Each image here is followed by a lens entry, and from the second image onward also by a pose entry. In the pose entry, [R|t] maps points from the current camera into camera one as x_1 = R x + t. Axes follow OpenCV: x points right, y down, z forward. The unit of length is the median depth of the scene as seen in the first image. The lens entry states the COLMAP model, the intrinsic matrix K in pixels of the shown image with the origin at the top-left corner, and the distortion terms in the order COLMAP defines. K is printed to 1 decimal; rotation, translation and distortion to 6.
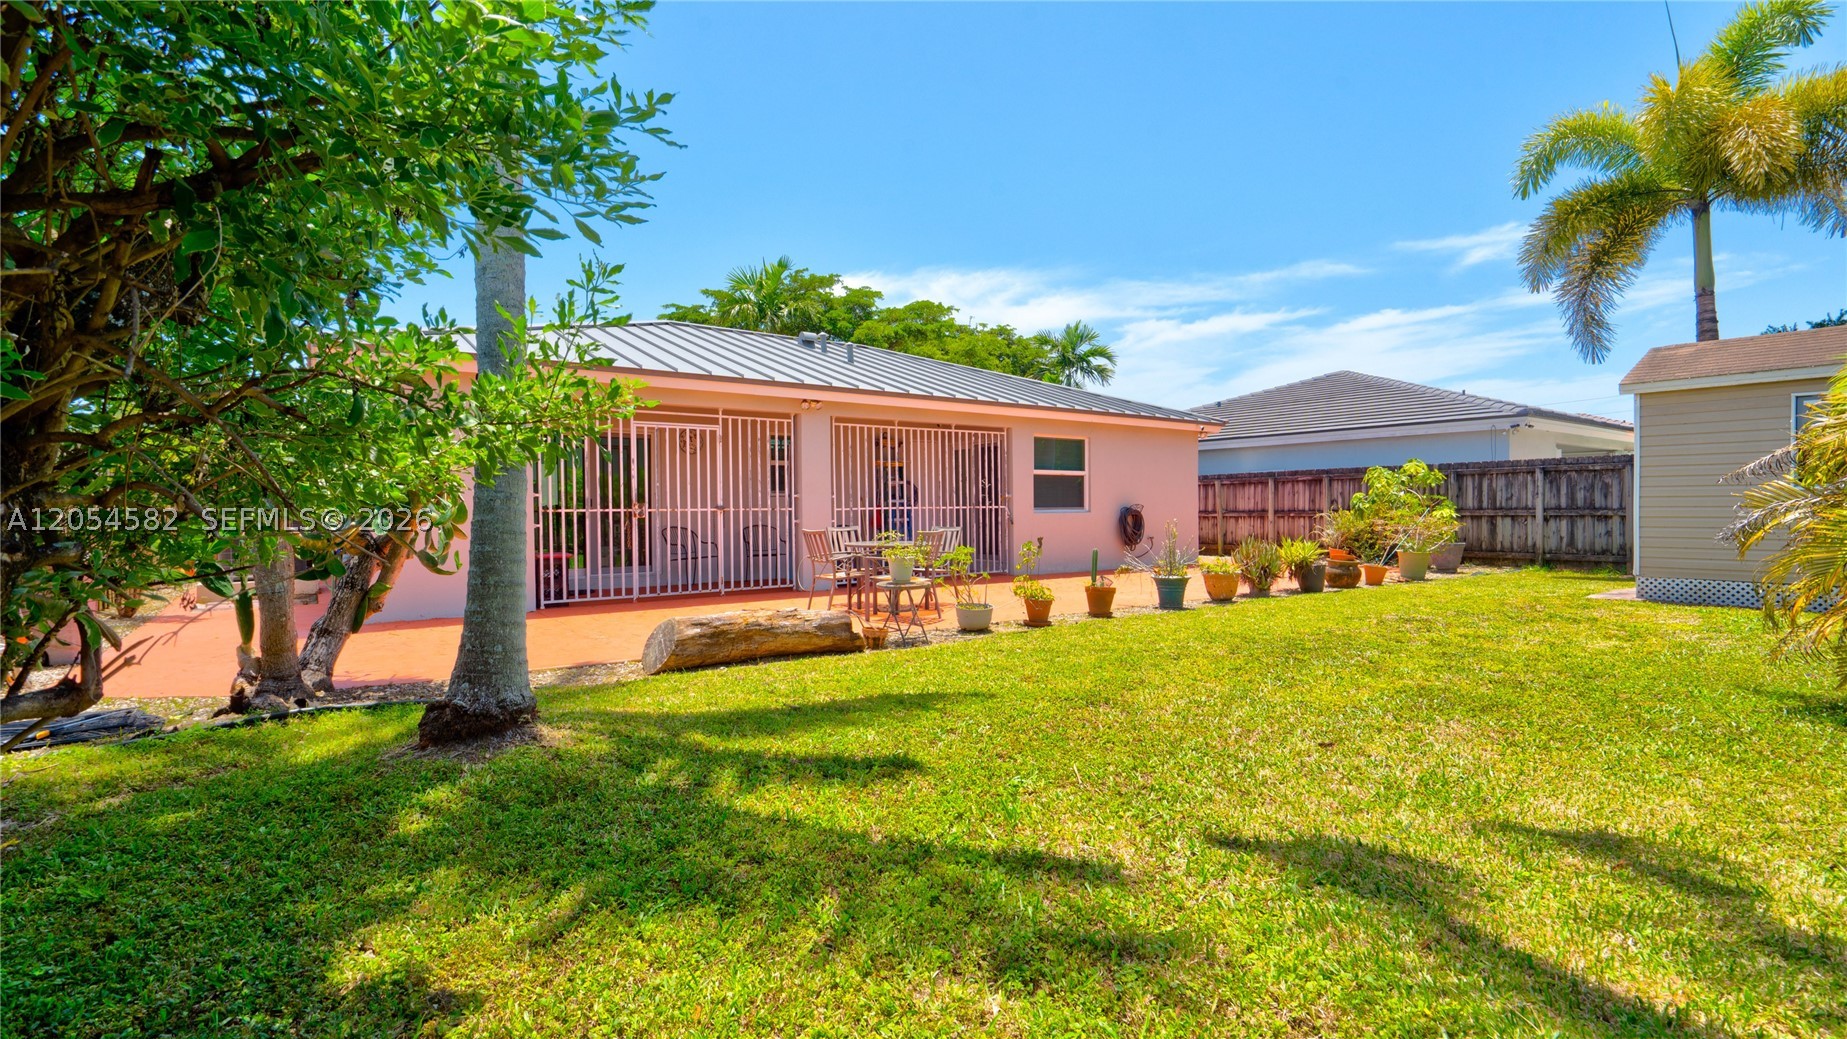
lens RADIAL K [[846.3, 0, 923.5], [0, 846.3, 519.5], [0, 0, 1]] dist [-0.000451, 0.001704]
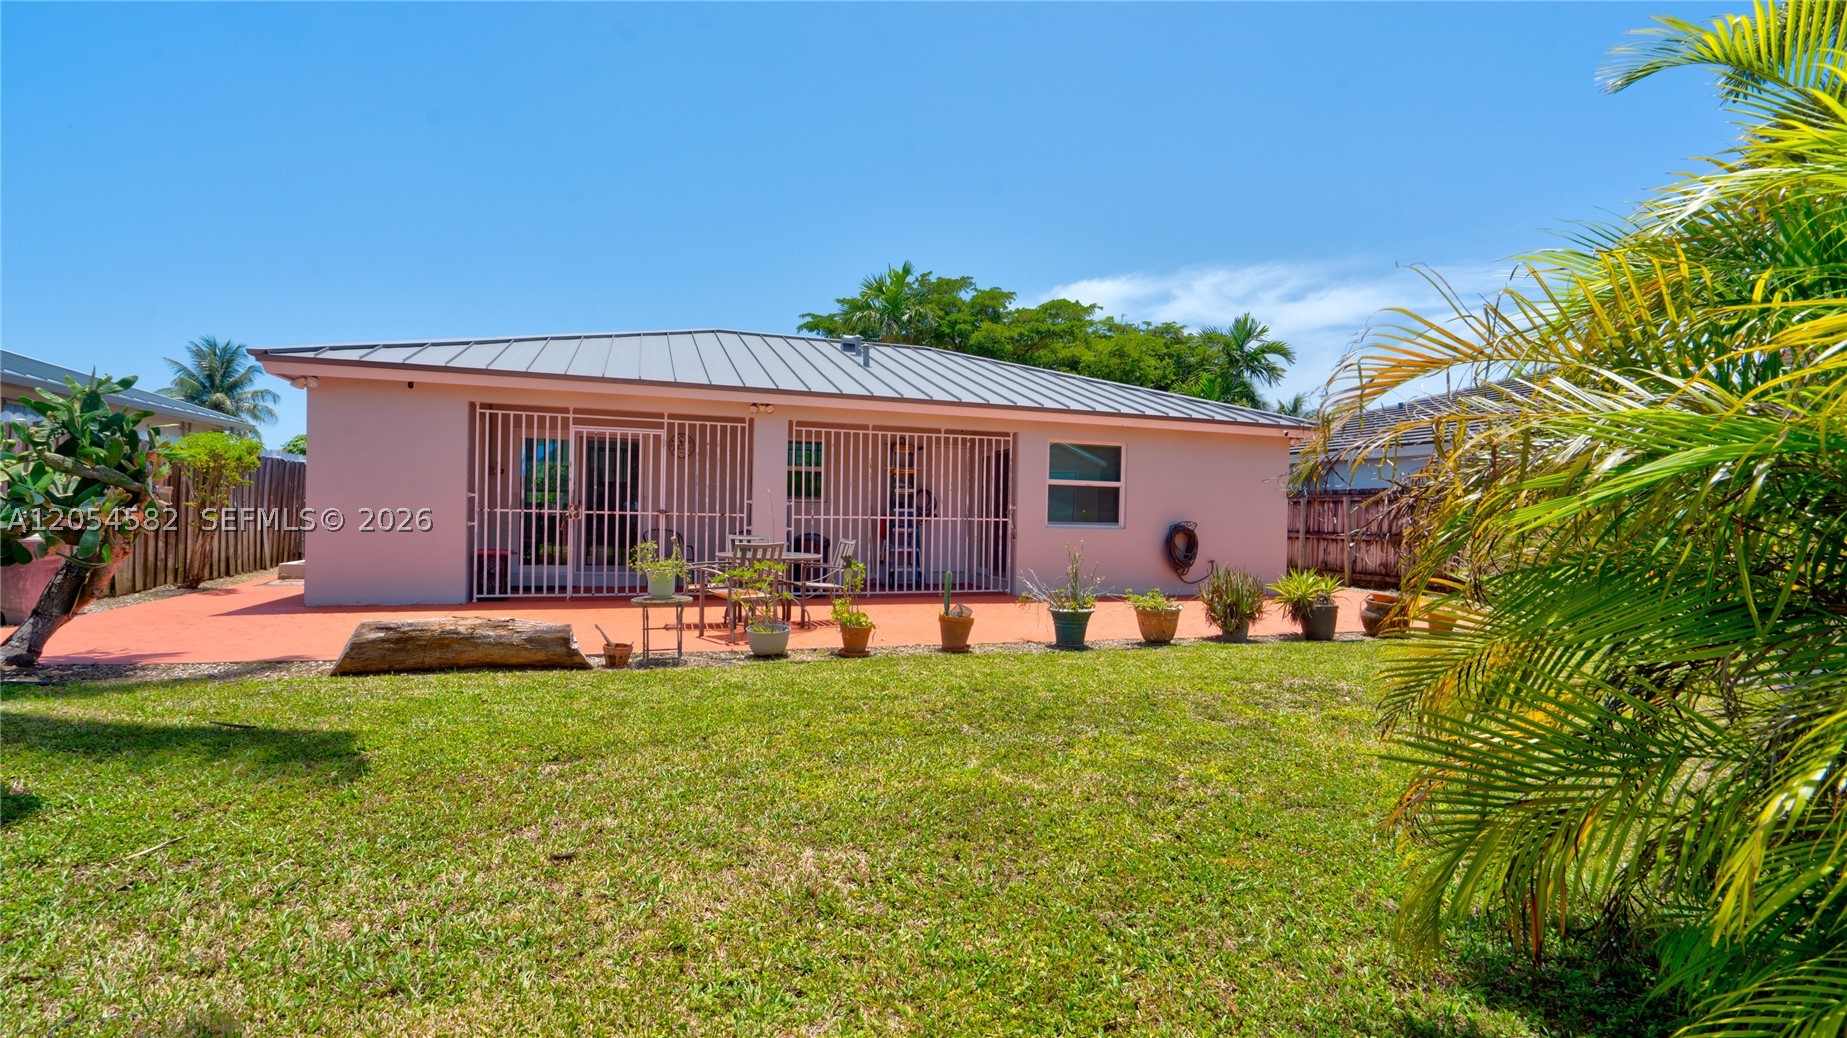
lens RADIAL K [[846.3, 0, 923.5], [0, 846.3, 519.0], [0, 0, 1]] dist [-0.000451, 0.001704]
pose [[0.953159, 0.031467, -0.300827, 0.272135], [-0.033830, 0.999424, -0.002647, -0.010032], [0.300571, 0.012700, 0.953675, 0.104013]]
